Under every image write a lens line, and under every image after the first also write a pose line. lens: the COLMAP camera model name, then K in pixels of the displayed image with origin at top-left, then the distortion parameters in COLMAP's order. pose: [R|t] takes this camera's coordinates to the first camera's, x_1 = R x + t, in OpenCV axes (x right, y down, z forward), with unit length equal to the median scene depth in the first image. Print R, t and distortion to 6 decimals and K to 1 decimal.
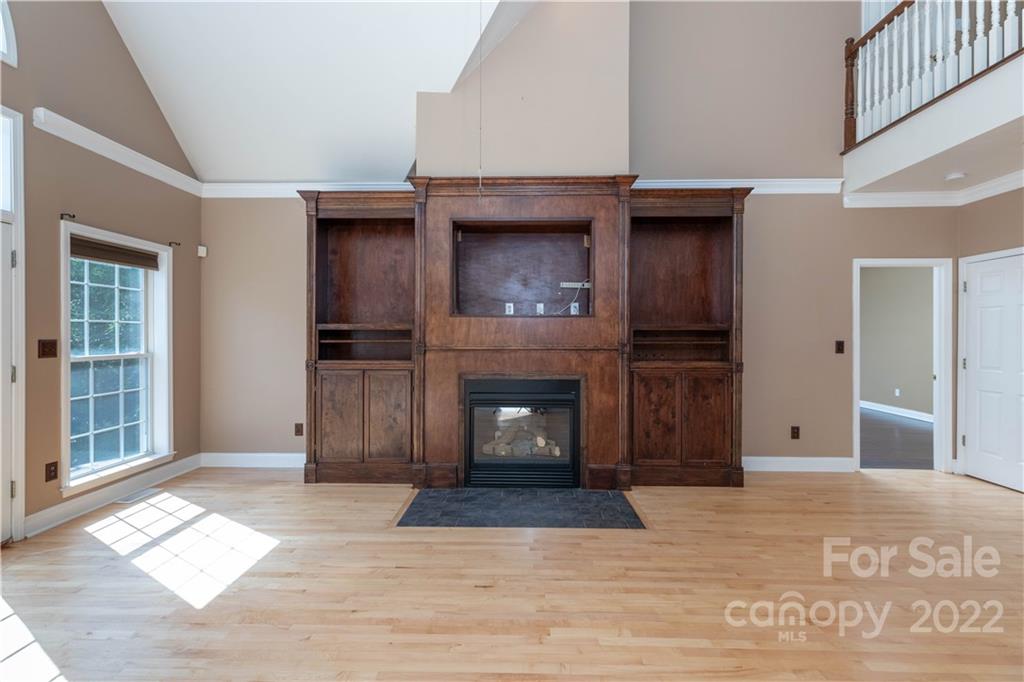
lens RADIAL K [[458.7, 0, 511.5], [0, 458.7, 335.9], [0, 0, 1]] dist [0.000390, -0.000164]
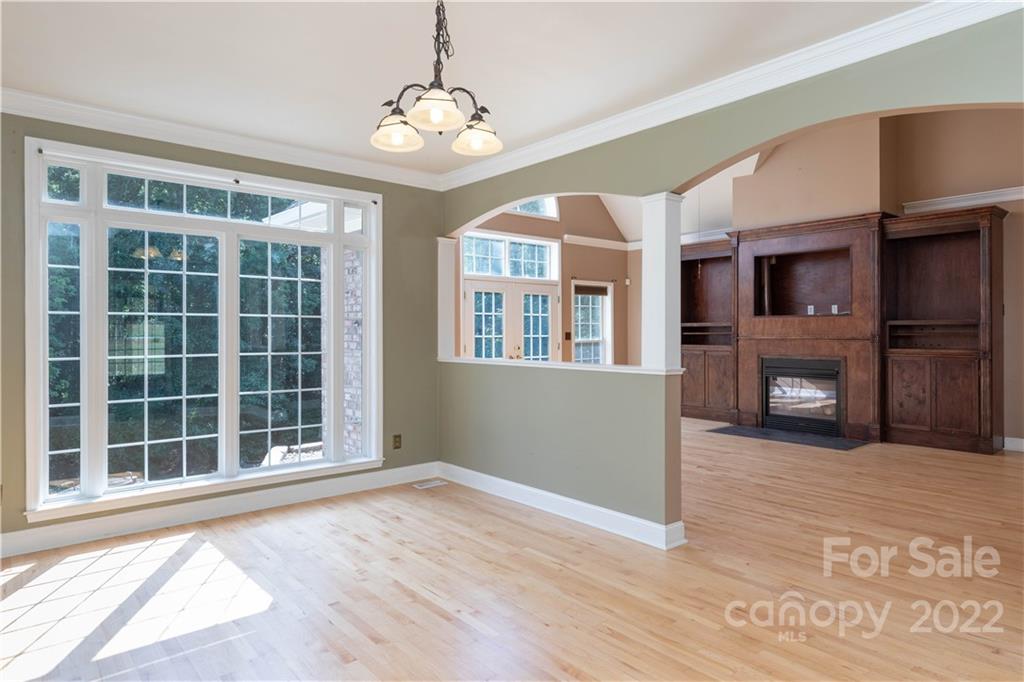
lens RADIAL K [[605.5, 0, 511.9], [0, 605.5, 323.5], [0, 0, 1]] dist [-0.000319, 0.000701]
pose [[0.667919, -0.011700, -0.744142, 0.856139], [0.002597, 0.999907, -0.013390, 0.003656], [0.744229, 0.007011, 0.667887, -0.996442]]
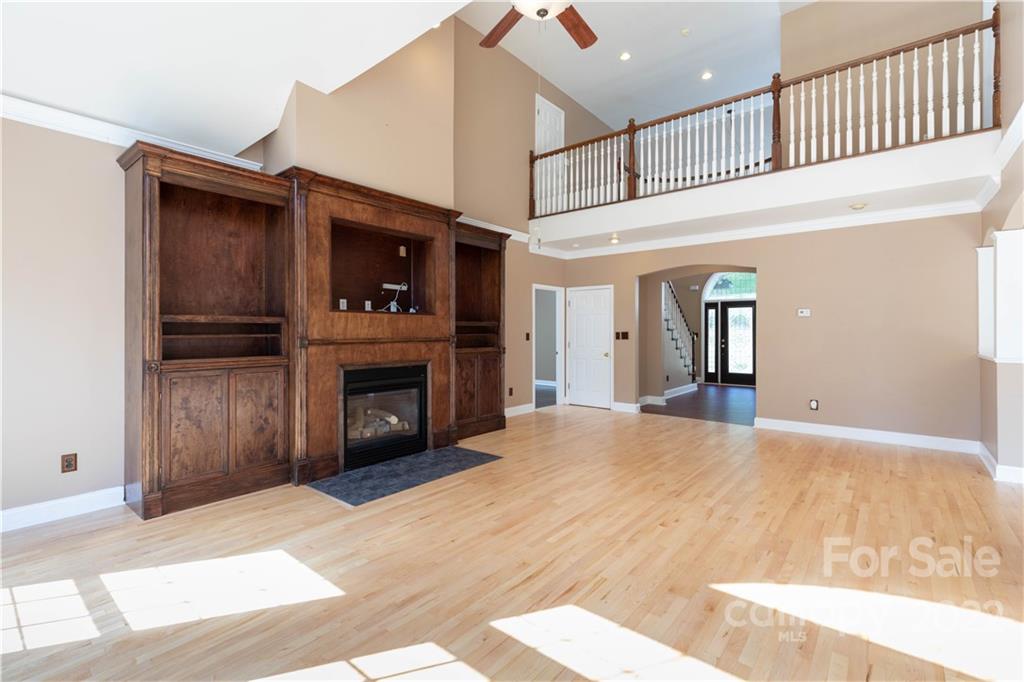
lens RADIAL K [[457.9, 0, 511.3], [0, 457.9, 329.8], [0, 0, 1]] dist [0.002087, 0.000153]
pose [[0.620000, -0.000271, 0.784602, -0.691522], [0.001706, 0.999998, -0.001003, 0.001659], [-0.784600, 0.001960, 0.619999, 0.035806]]
